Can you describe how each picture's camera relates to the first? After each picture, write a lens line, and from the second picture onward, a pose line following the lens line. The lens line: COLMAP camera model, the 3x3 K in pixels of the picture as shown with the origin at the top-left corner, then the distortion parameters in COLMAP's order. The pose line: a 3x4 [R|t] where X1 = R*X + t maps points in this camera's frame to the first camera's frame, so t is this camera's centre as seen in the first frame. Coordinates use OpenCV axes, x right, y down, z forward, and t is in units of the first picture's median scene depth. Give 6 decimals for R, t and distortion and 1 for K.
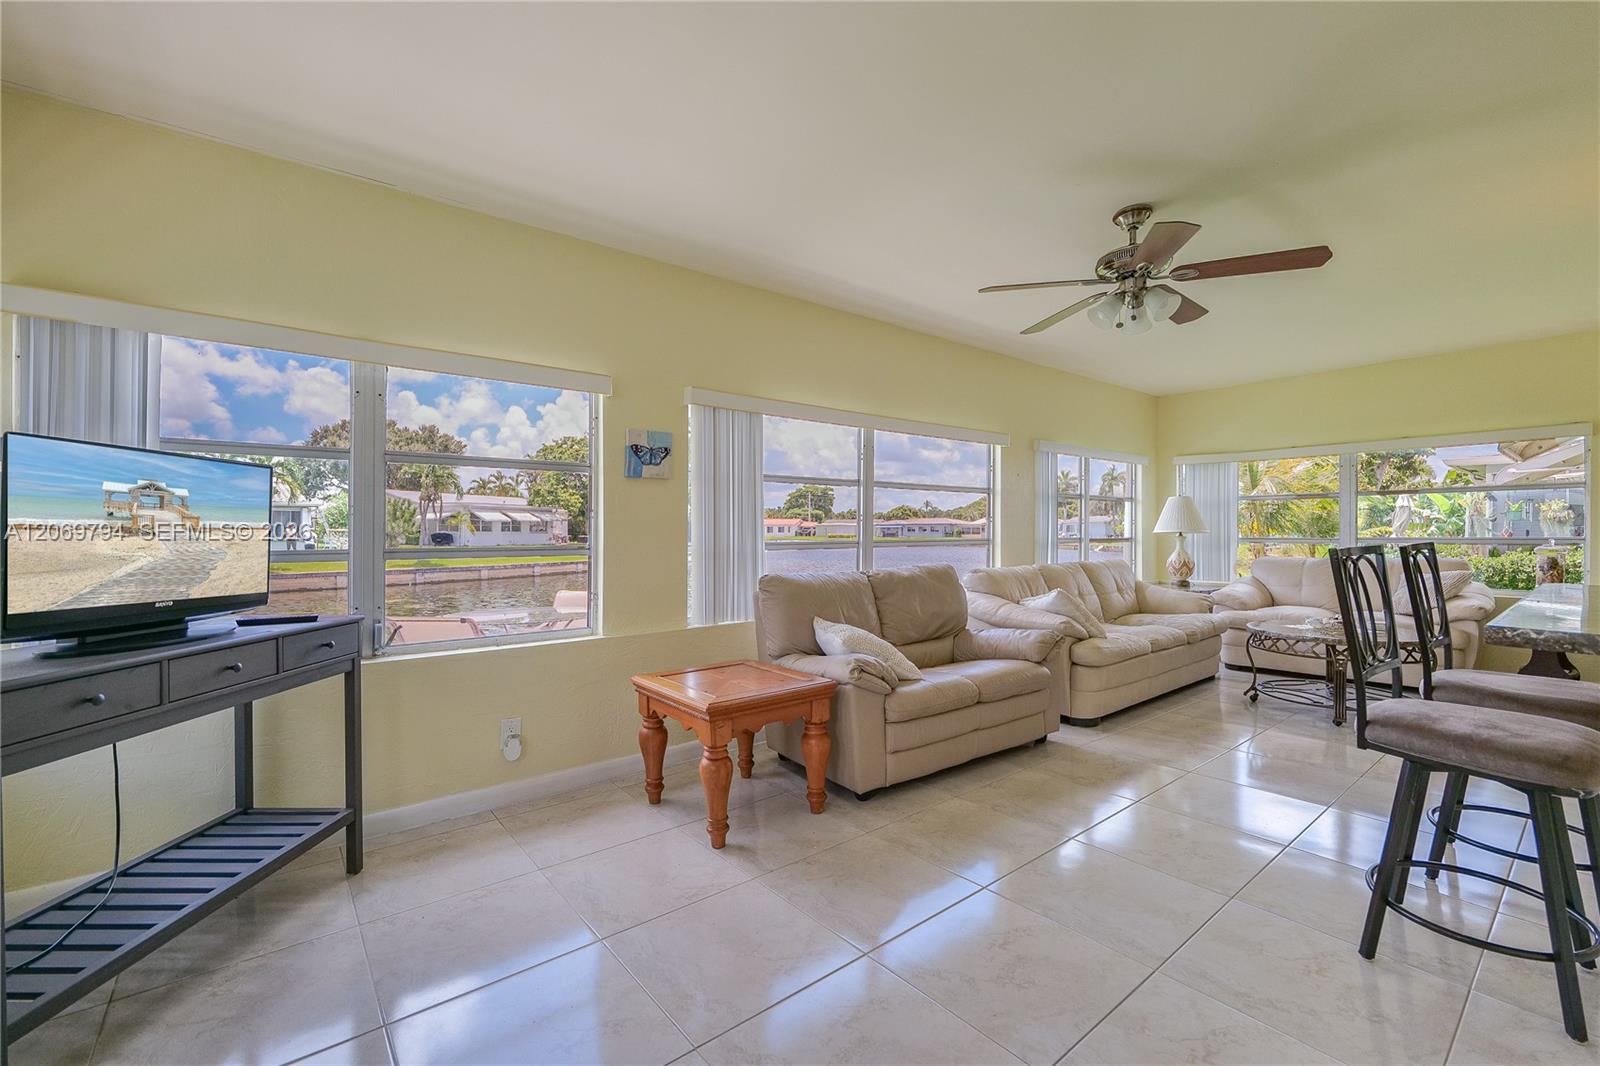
lens RADIAL K [[677.9, 0, 821.3], [0, 677.9, 522.6], [0, 0, 1]] dist [-0.009958, -0.000021]
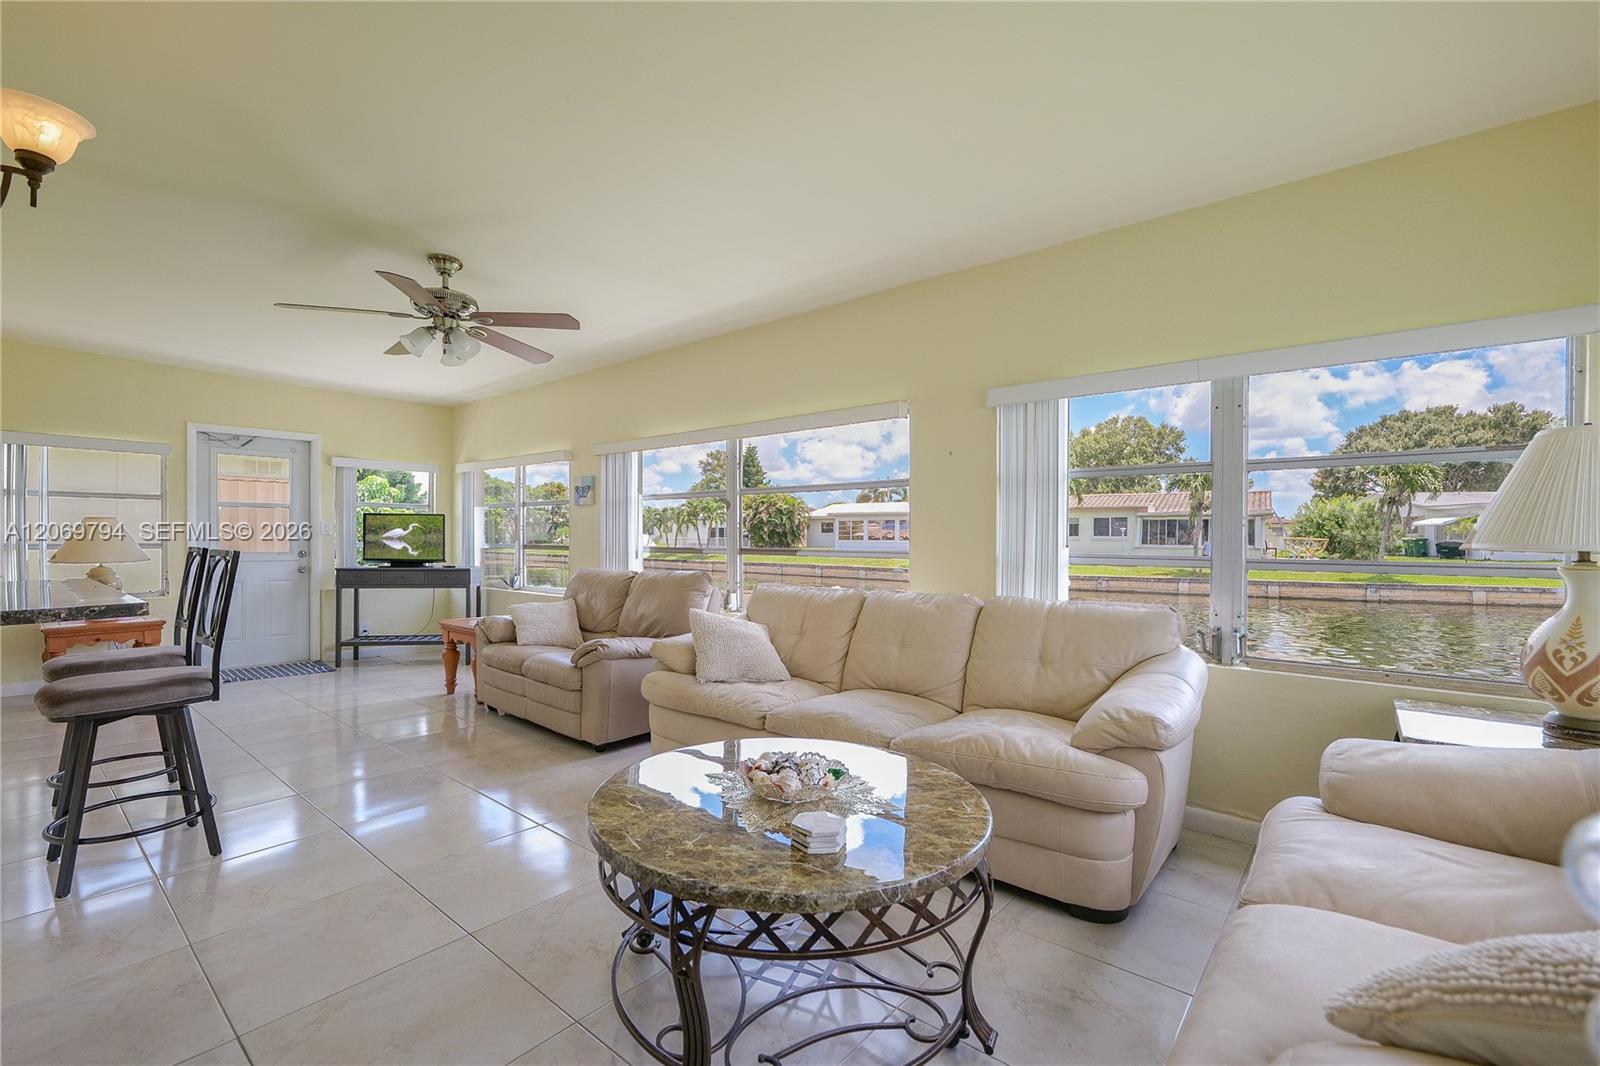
lens RADIAL K [[687.6, 0, 776.7], [0, 687.6, 533.0], [0, 0, 1]] dist [-0.002030, -0.000208]
pose [[0.160268, 0.000147, -0.987074, 1.339279], [0.004288, 0.999990, 0.000845, 0.002405], [0.987064, -0.004368, 0.160265, 1.079343]]
